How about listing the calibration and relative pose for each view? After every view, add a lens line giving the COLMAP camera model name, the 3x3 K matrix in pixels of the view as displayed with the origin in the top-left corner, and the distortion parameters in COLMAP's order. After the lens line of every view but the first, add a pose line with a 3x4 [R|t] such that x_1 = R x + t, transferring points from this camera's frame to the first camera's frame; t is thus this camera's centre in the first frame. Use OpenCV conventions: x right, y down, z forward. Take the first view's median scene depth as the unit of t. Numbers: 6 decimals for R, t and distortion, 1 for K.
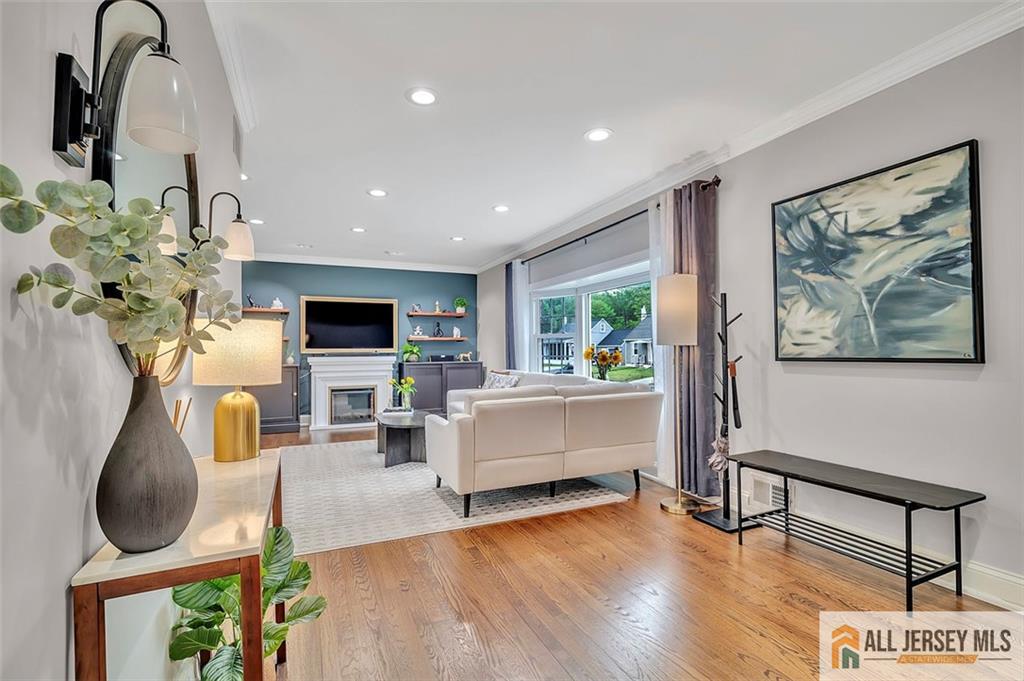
lens RADIAL K [[470.9, 0, 514.7], [0, 470.9, 325.0], [0, 0, 1]] dist [-0.037536, -0.000101]
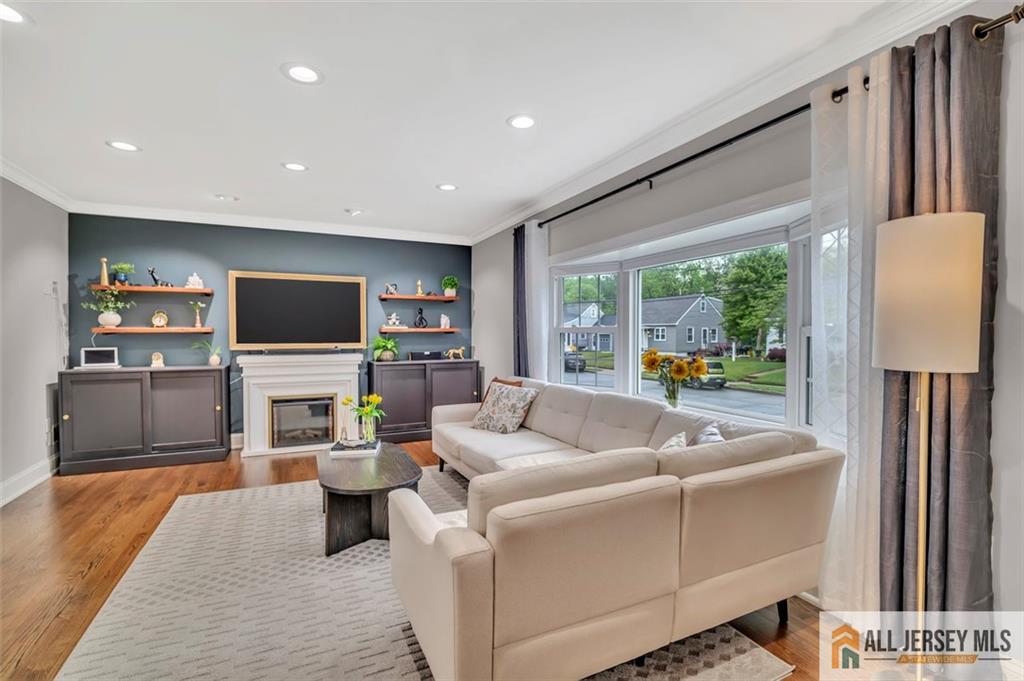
lens RADIAL K [[470.9, 0, 514.7], [0, 470.9, 325.0], [0, 0, 1]] dist [-0.037536, -0.000101]
pose [[0.999583, 0.006747, 0.028068, -0.036486], [-0.007706, 0.999385, 0.034203, -0.006558], [-0.027820, -0.034405, 0.999021, 0.269781]]
